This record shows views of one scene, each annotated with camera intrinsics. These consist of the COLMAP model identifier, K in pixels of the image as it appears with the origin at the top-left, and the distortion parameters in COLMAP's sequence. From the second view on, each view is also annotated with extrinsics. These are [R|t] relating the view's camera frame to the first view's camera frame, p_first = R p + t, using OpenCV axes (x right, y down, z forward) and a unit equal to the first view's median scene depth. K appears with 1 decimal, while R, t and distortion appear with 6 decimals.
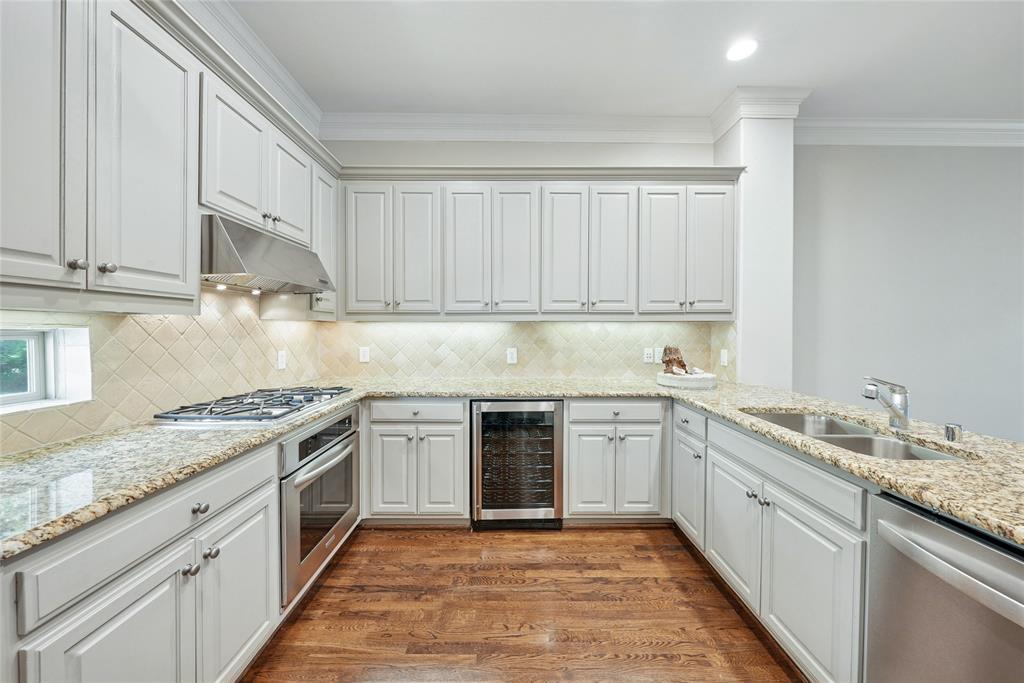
lens RADIAL K [[360.3, 0, 512.7], [0, 360.3, 335.2], [0, 0, 1]] dist [-0.003578, -0.000070]
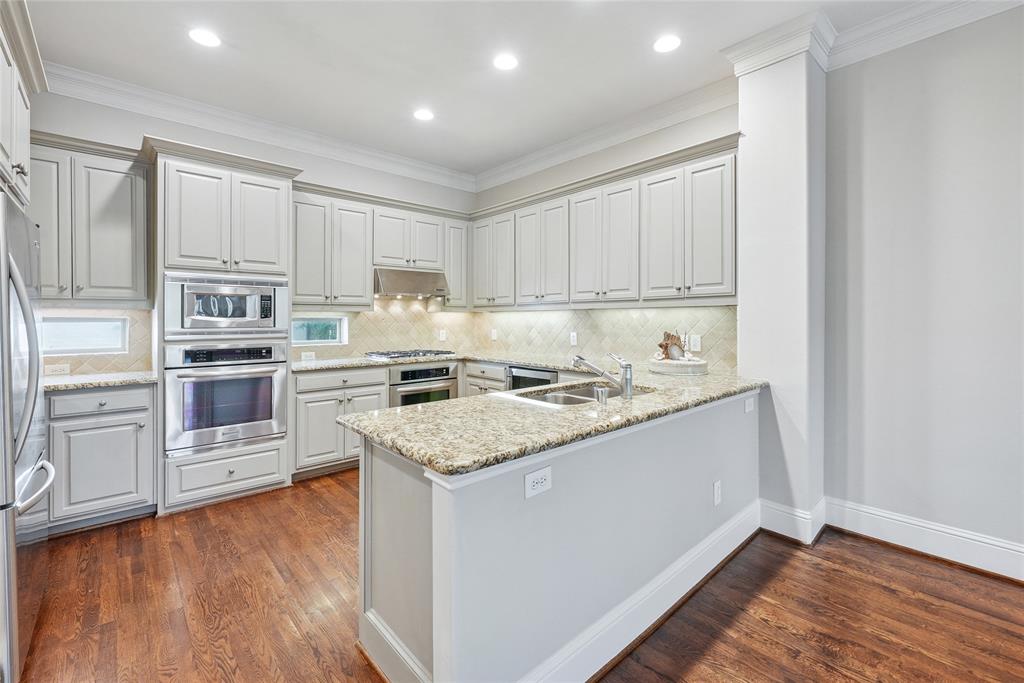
lens RADIAL K [[439.5, 0, 510.4], [0, 439.5, 317.9], [0, 0, 1]] dist [0.002413, -0.001391]
pose [[0.664596, -0.005466, -0.747183, 1.195986], [-0.006807, 0.999887, -0.013369, 0.011731], [0.747172, 0.013971, 0.664484, -0.152944]]
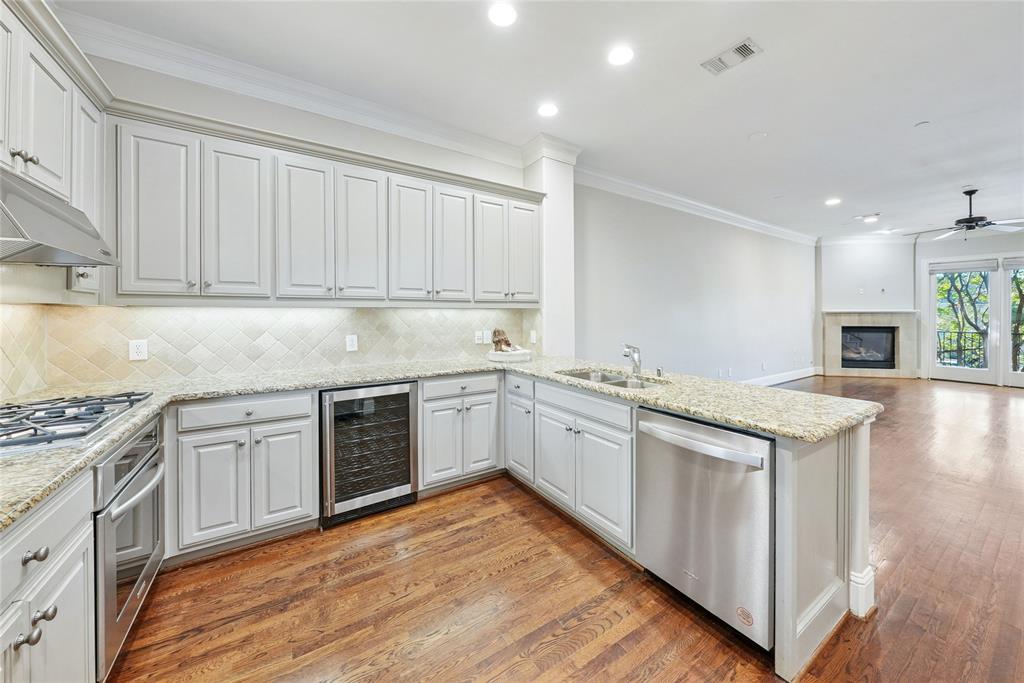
lens RADIAL K [[360.3, 0, 519.3], [0, 360.3, 318.2], [0, 0, 1]] dist [-0.003578, -0.000070]
pose [[0.841417, -0.008362, 0.540322, -0.186354], [0.013756, 0.999888, -0.005948, 0.002863], [-0.540212, 0.012438, 0.841437, -0.077499]]
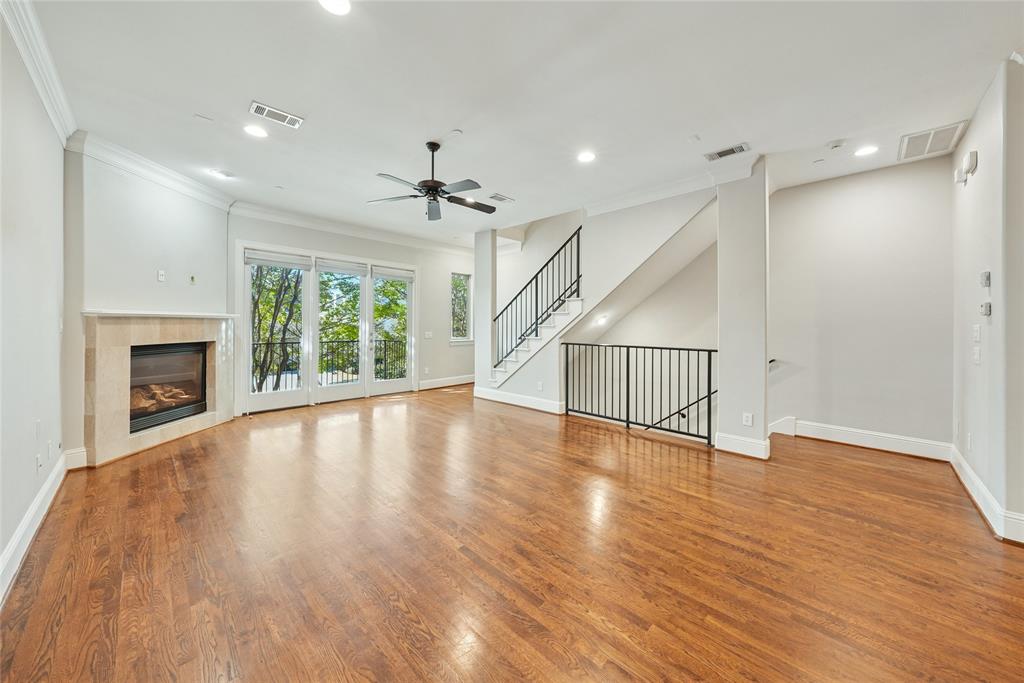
lens RADIAL K [[360.3, 0, 511.4], [0, 360.3, 325.0], [0, 0, 1]] dist [-0.003578, -0.000070]
pose [[-0.710208, -0.007396, 0.703953, 1.923161], [0.003241, 0.999900, 0.013775, -0.006222], [-0.703985, 0.012064, -0.710113, 1.074493]]
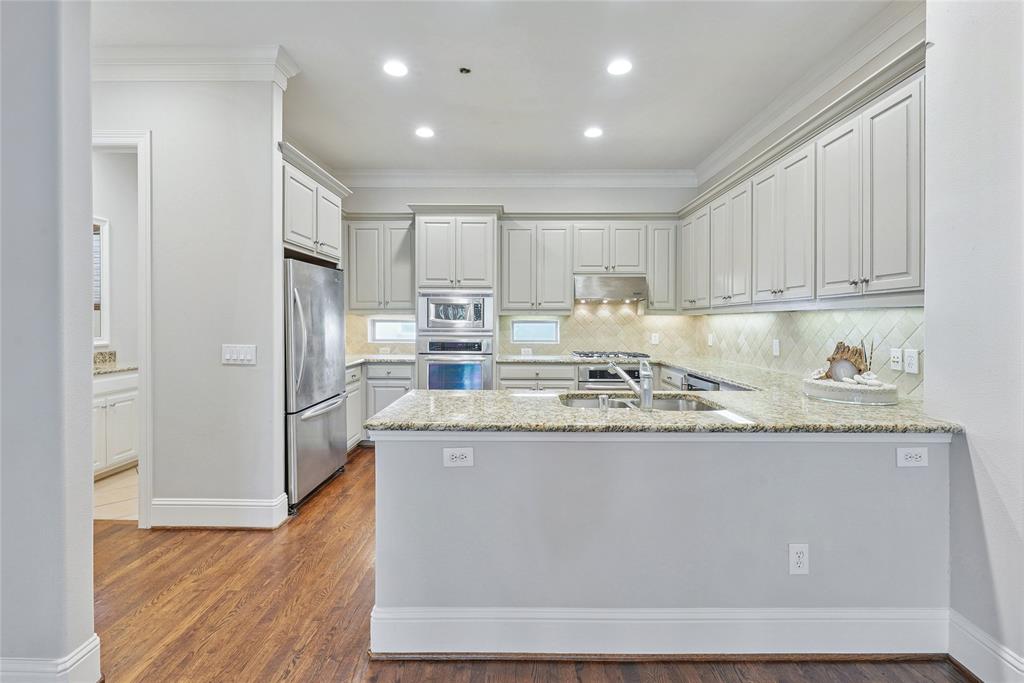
lens RADIAL K [[439.5, 0, 515.3], [0, 439.5, 319.9], [0, 0, 1]] dist [0.002413, -0.001391]
pose [[-0.015171, -0.003177, -0.999880, 1.517053], [-0.017745, 0.999838, -0.002908, -0.002366], [0.999727, 0.017698, -0.015225, 0.397289]]
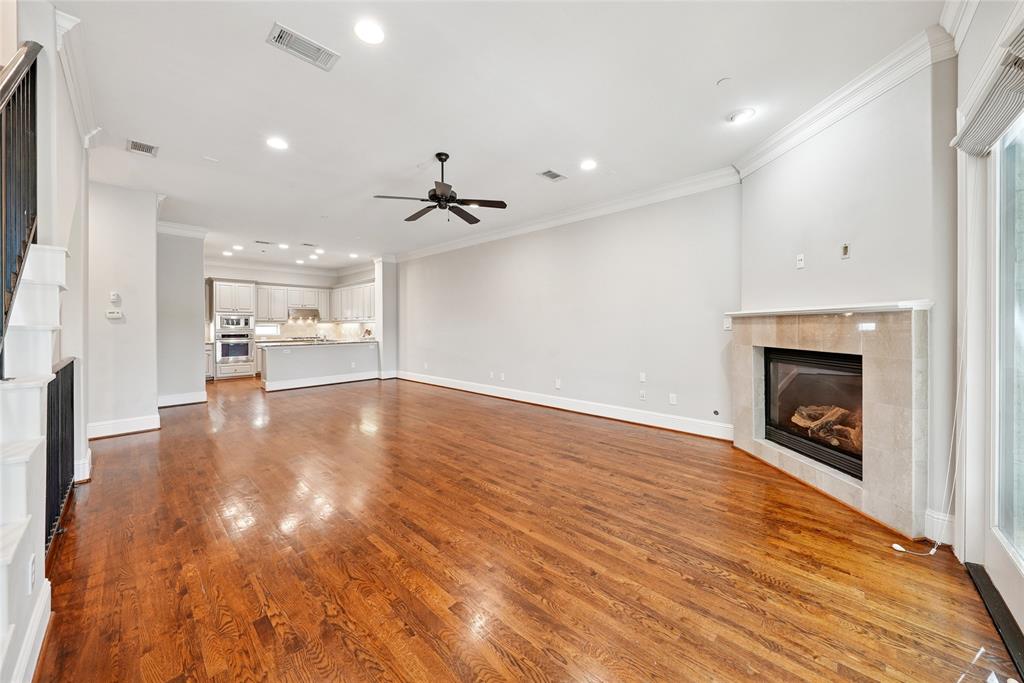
lens RADIAL K [[360.3, 0, 523.2], [0, 360.3, 327.4], [0, 0, 1]] dist [-0.003578, -0.000070]
pose [[0.739998, -0.002182, -0.672606, 4.508997], [-0.004730, 0.999953, -0.008448, 0.038258], [0.672593, 0.009433, 0.739953, -0.673664]]
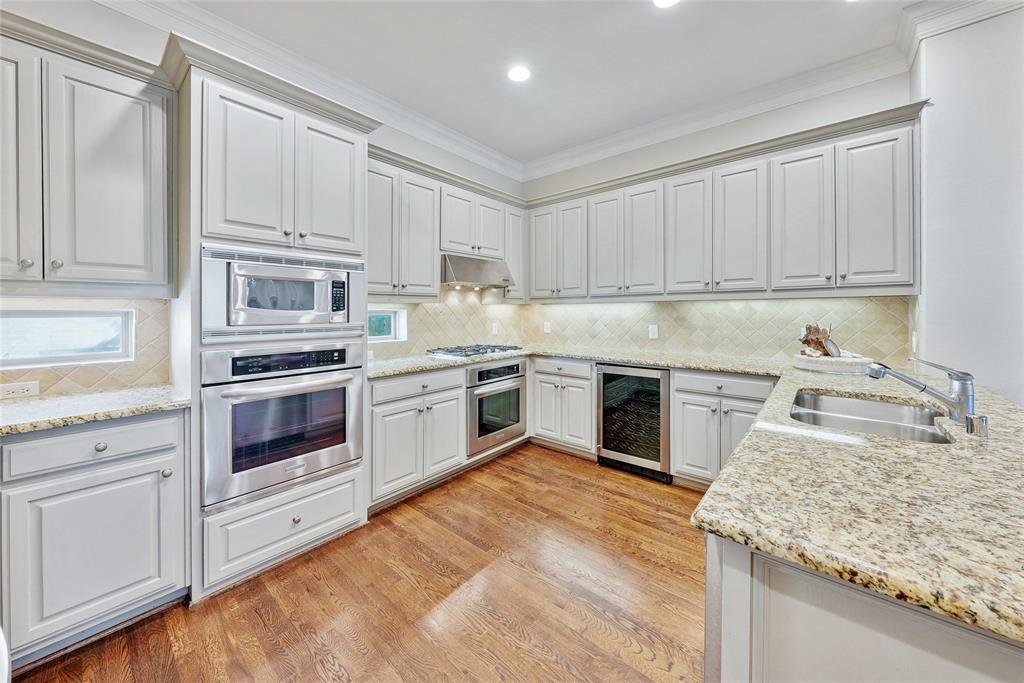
lens RADIAL K [[360.3, 0, 515.0], [0, 360.3, 310.6], [0, 0, 1]] dist [-0.003578, -0.000070]
pose [[0.762295, -0.006275, -0.647200, 0.511102], [-0.003531, 0.999898, -0.013853, 0.009318], [0.647221, 0.012846, 0.762194, -0.193730]]
